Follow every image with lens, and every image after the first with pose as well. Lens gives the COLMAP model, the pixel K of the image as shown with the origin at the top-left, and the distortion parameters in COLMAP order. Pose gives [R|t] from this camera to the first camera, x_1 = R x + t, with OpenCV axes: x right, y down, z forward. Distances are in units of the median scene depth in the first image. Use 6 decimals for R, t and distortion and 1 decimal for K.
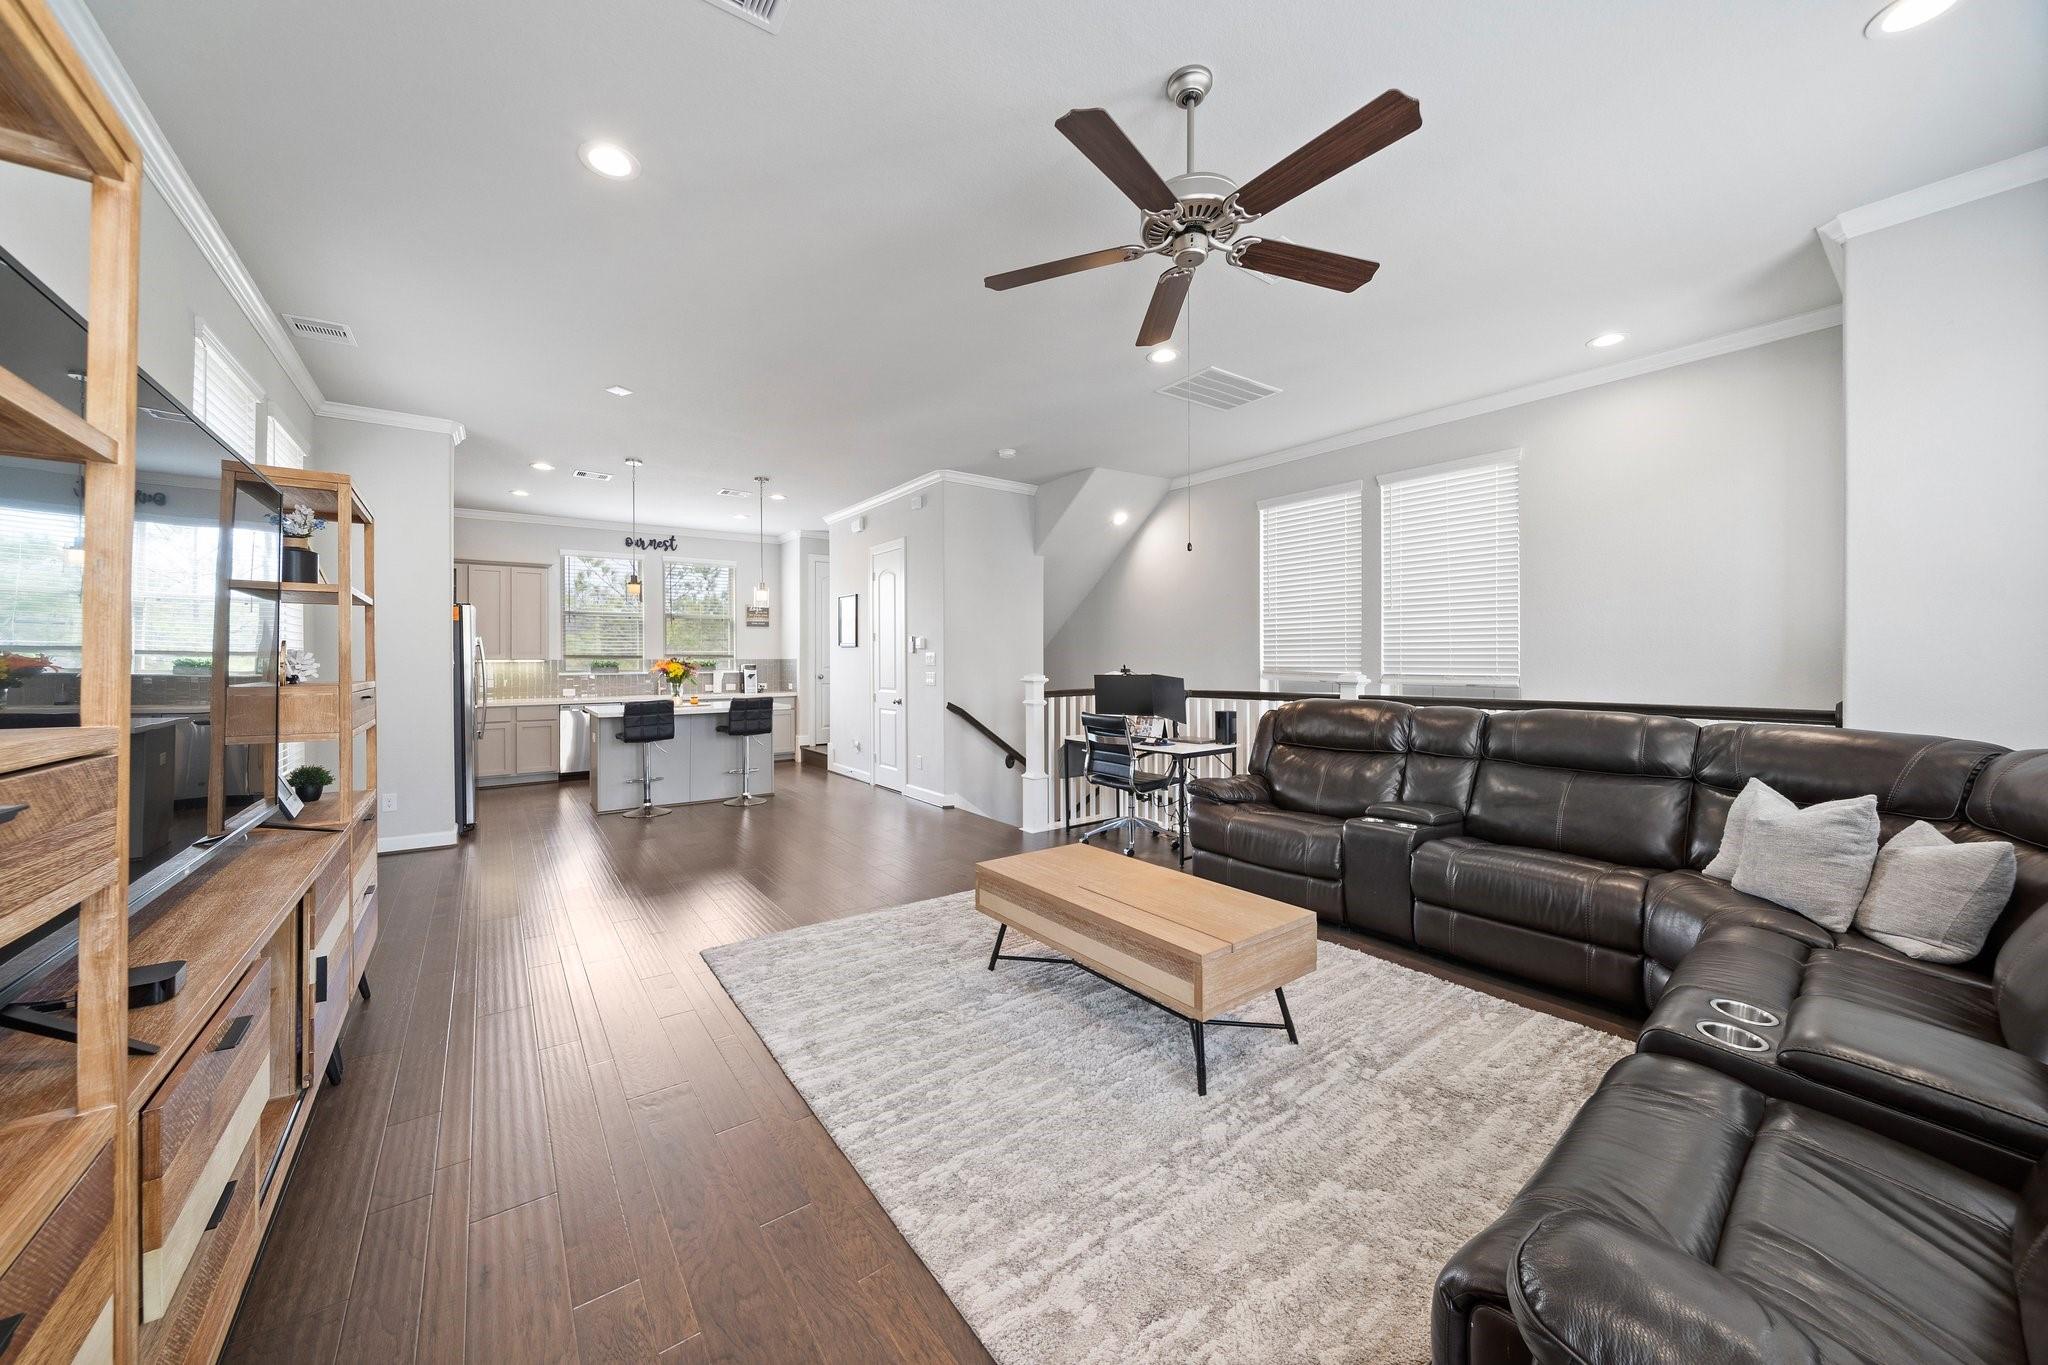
lens RADIAL K [[712.1, 0, 985.6], [0, 712.1, 657.8], [0, 0, 1]] dist [-0.000837, -0.000029]
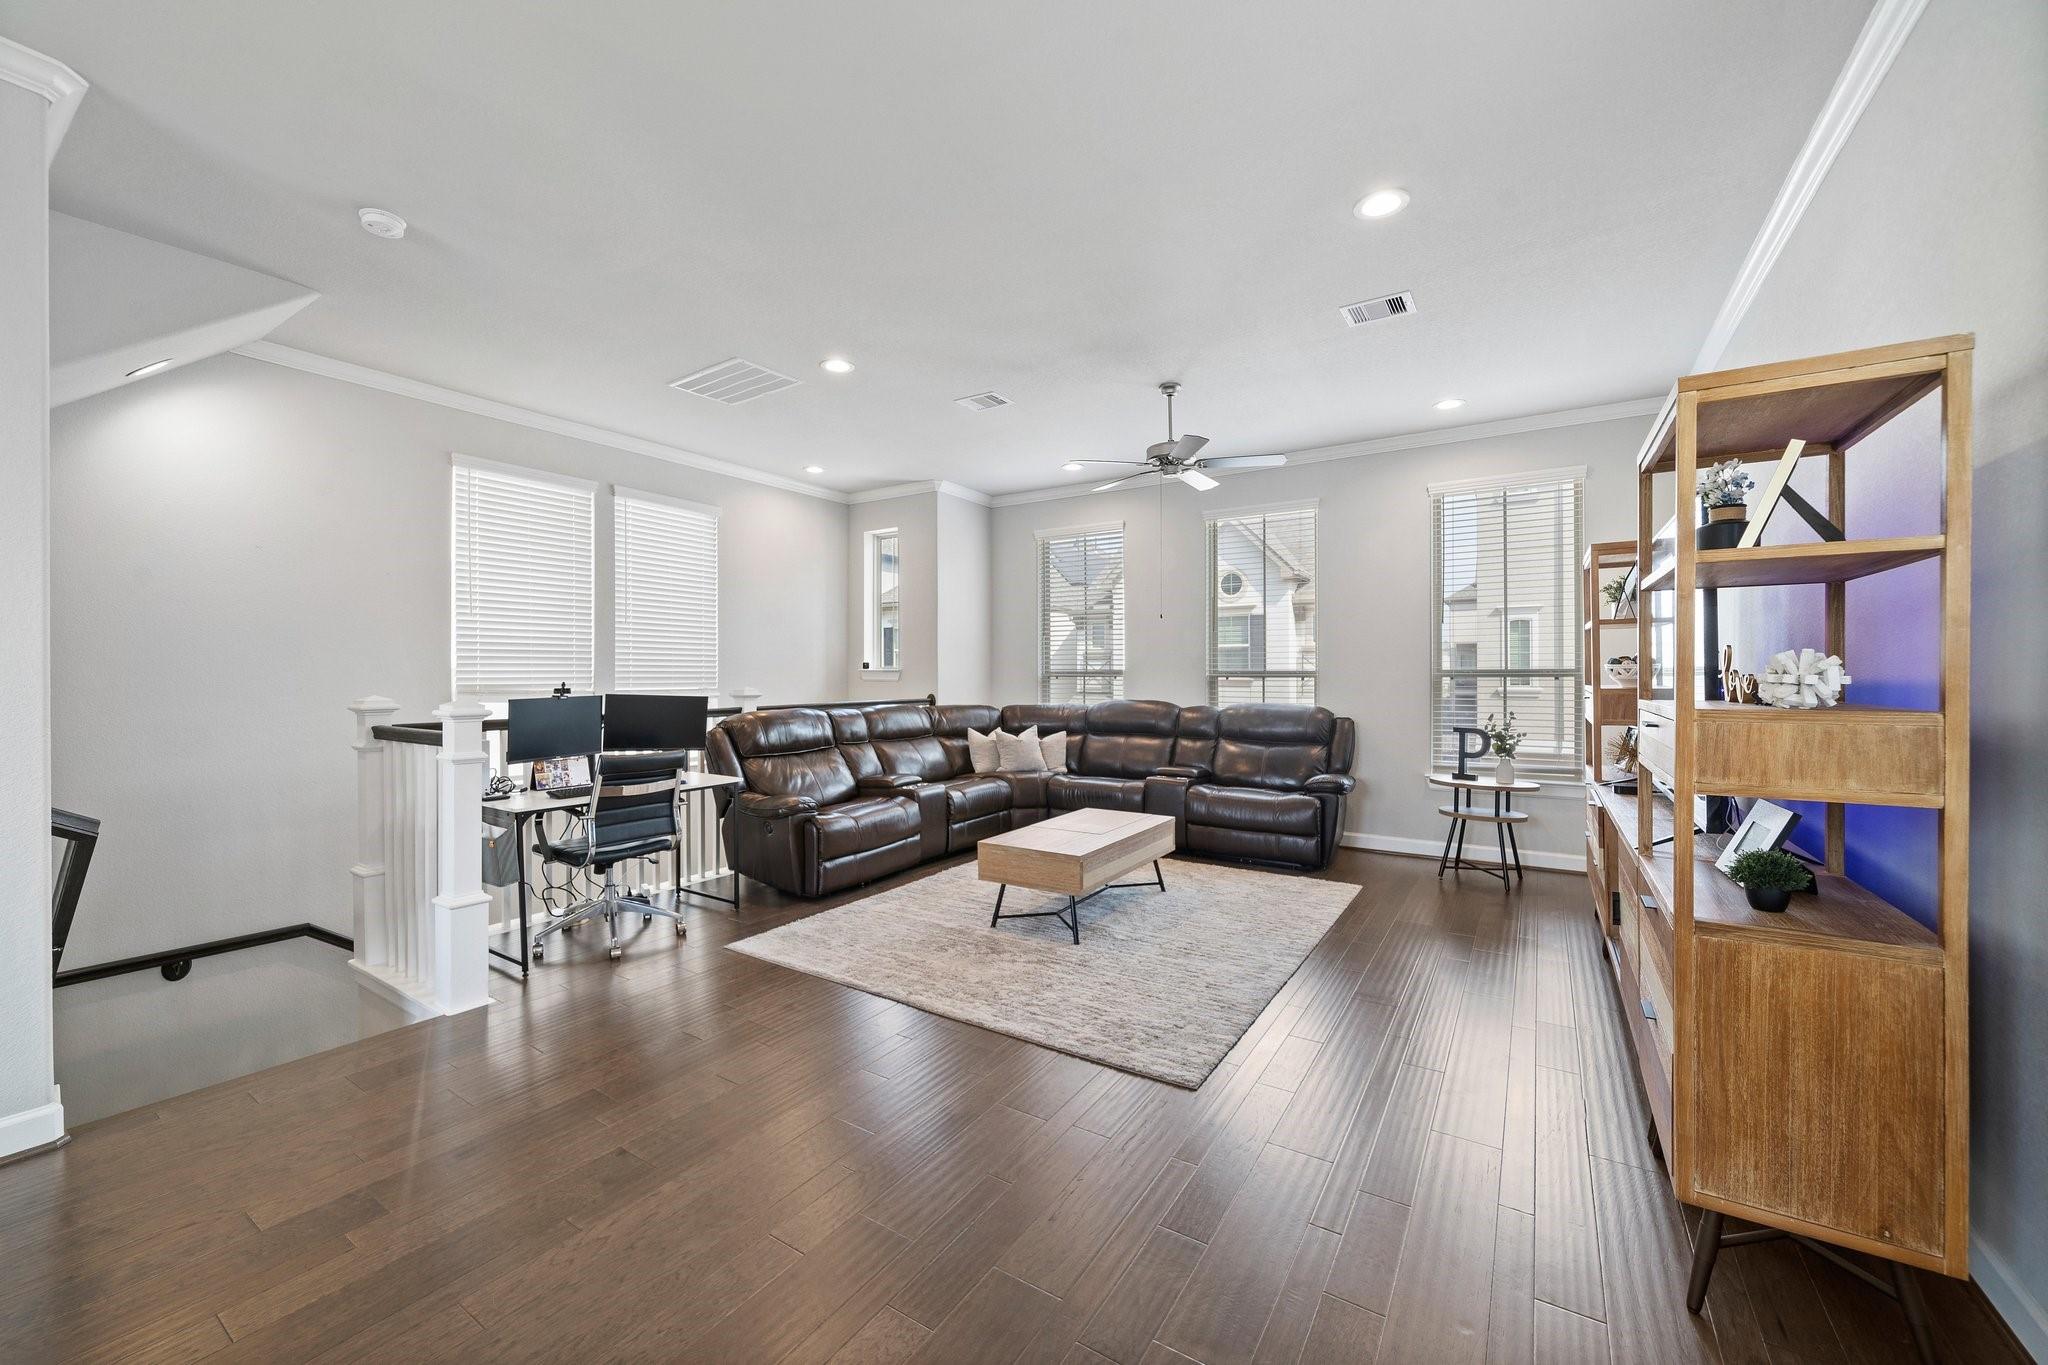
lens RADIAL K [[802.8, 0, 1015.1], [0, 802.8, 672.6], [0, 0, 1]] dist [0.000199, -0.000062]
pose [[-0.369351, 0.005998, 0.929271, -0.532072], [-0.001484, 0.999974, -0.007044, 0.004852], [-0.929289, -0.003980, -0.369332, 0.722421]]
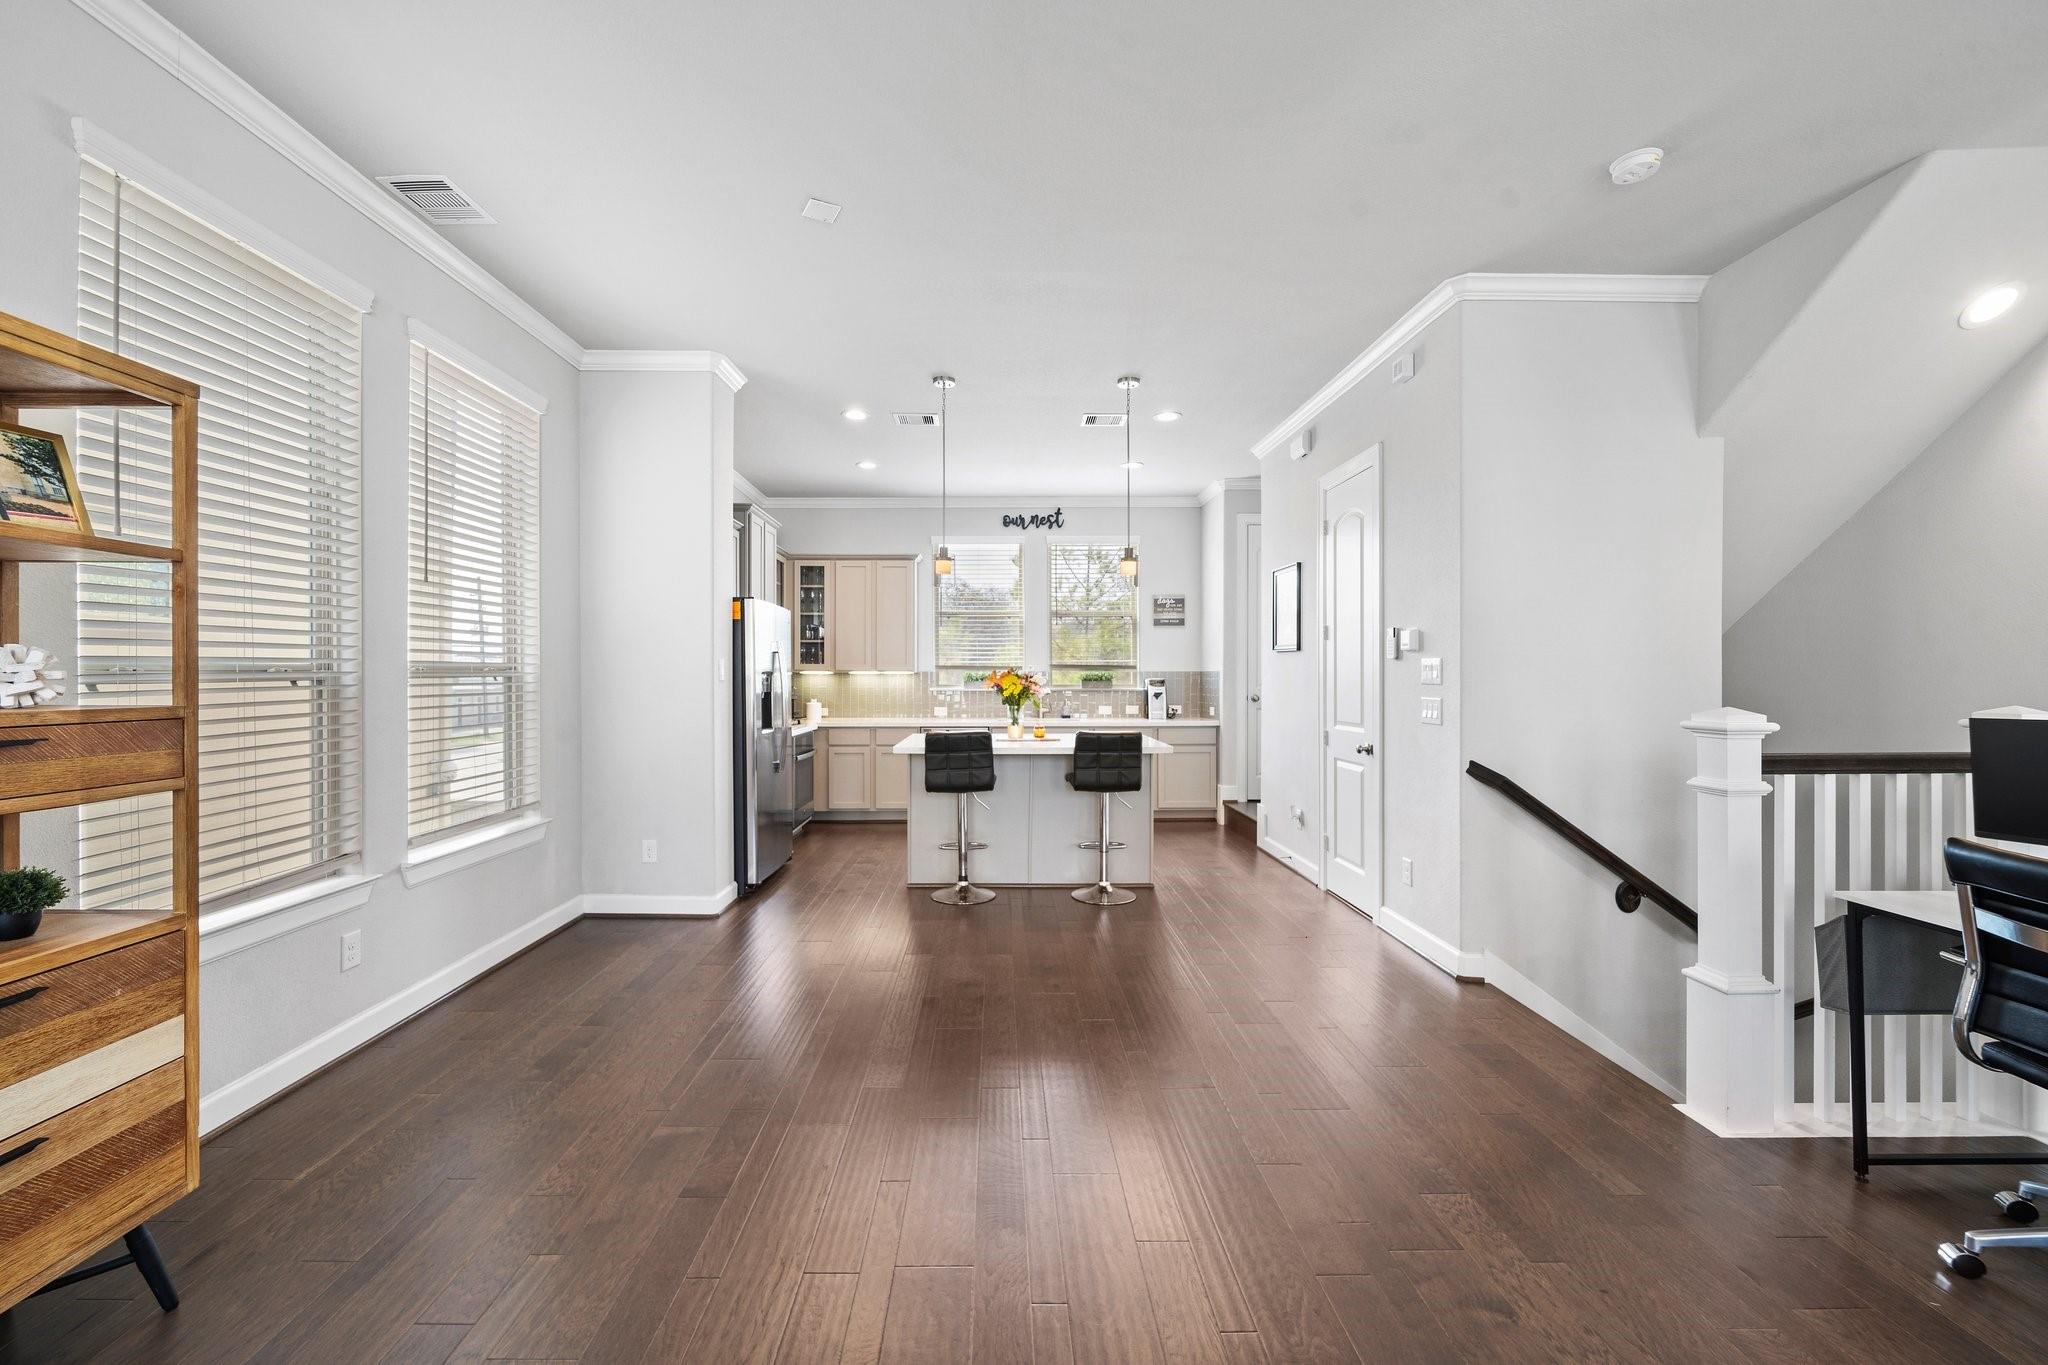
lens RADIAL K [[799.5, 0, 1013.3], [0, 799.5, 668.8], [0, 0, 1]] dist [-0.003128, 0.000408]
pose [[0.832009, 0.001063, -0.554761, -0.010470], [-0.002794, 0.999994, -0.002276, 0.002281], [0.554755, 0.003444, 0.832007, 0.373132]]
